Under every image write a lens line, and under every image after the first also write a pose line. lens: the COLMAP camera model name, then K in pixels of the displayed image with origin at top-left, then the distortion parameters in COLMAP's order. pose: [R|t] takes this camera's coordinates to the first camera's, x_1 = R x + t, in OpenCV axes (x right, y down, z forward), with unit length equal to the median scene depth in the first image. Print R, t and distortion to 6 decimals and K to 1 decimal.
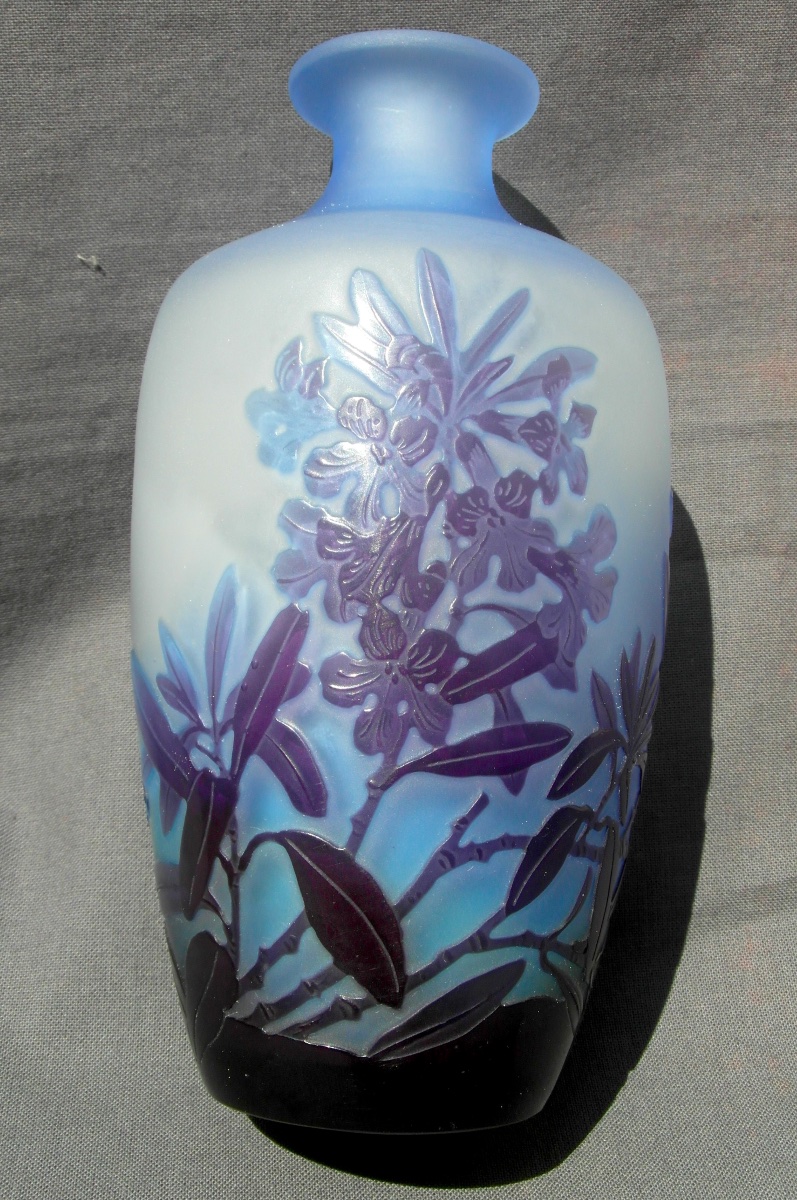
lens RADIAL K [[1492.9, 0, 362.9], [0, 1492.9, 590.9], [0, 0, 1]] dist [-0.032333, 0.000000]
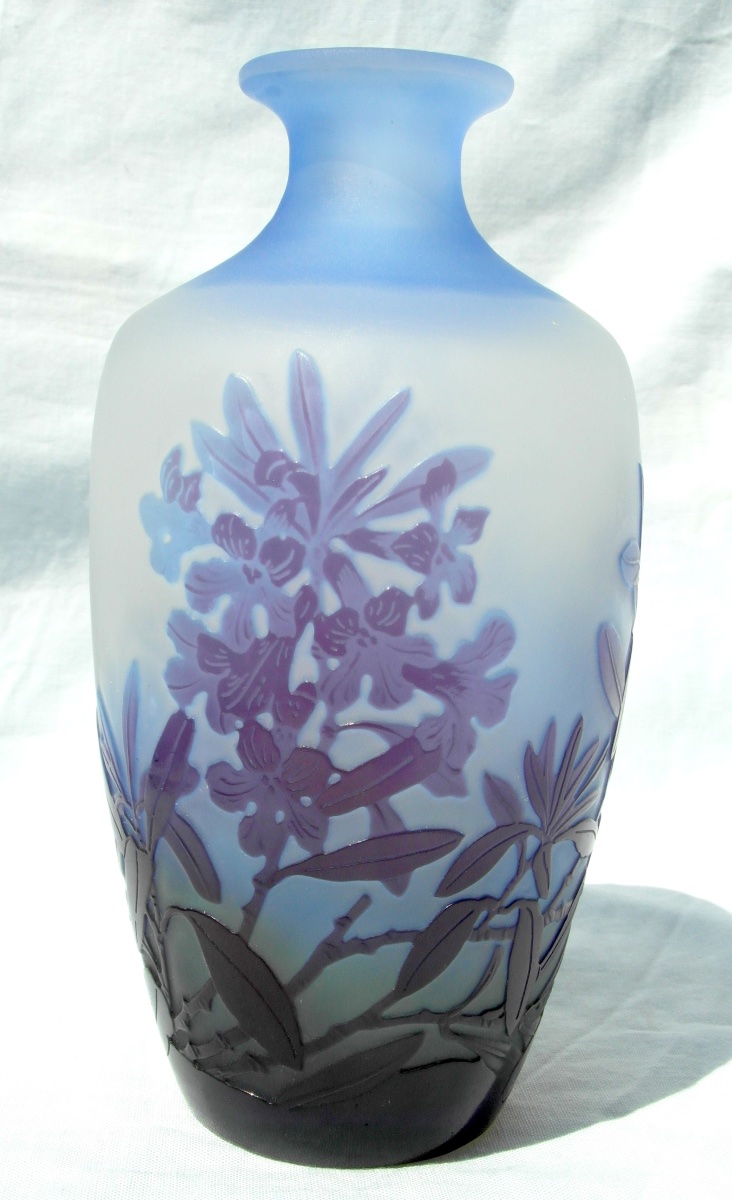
lens RADIAL K [[1552.5, 0, 366.7], [0, 1552.5, 604.3], [0, 0, 1]] dist [-0.009606, 0.000000]
pose [[0.964335, 0.033448, -0.262564, 0.354354], [0.031364, 0.970554, 0.238833, -0.312302], [0.262821, -0.238550, 0.934890, 0.040721]]
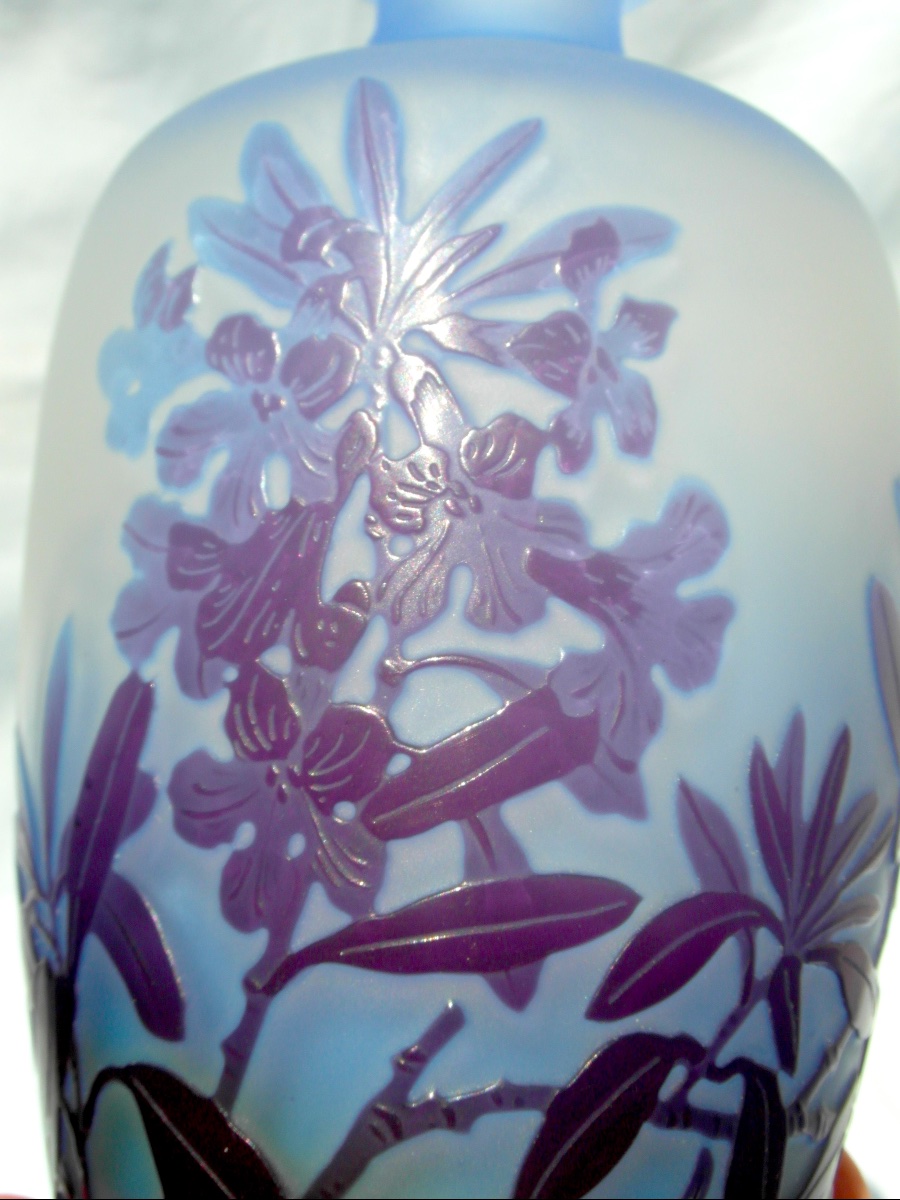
lens RADIAL K [[1794.7, 0, 447.2], [0, 1794.7, 588.0], [0, 0, 1]] dist [-0.226815, 0.000000]
pose [[0.953519, -0.055188, -0.296237, 0.274289], [0.016148, 0.991031, -0.132651, 0.070333], [0.300901, 0.121701, 0.945858, 0.370512]]
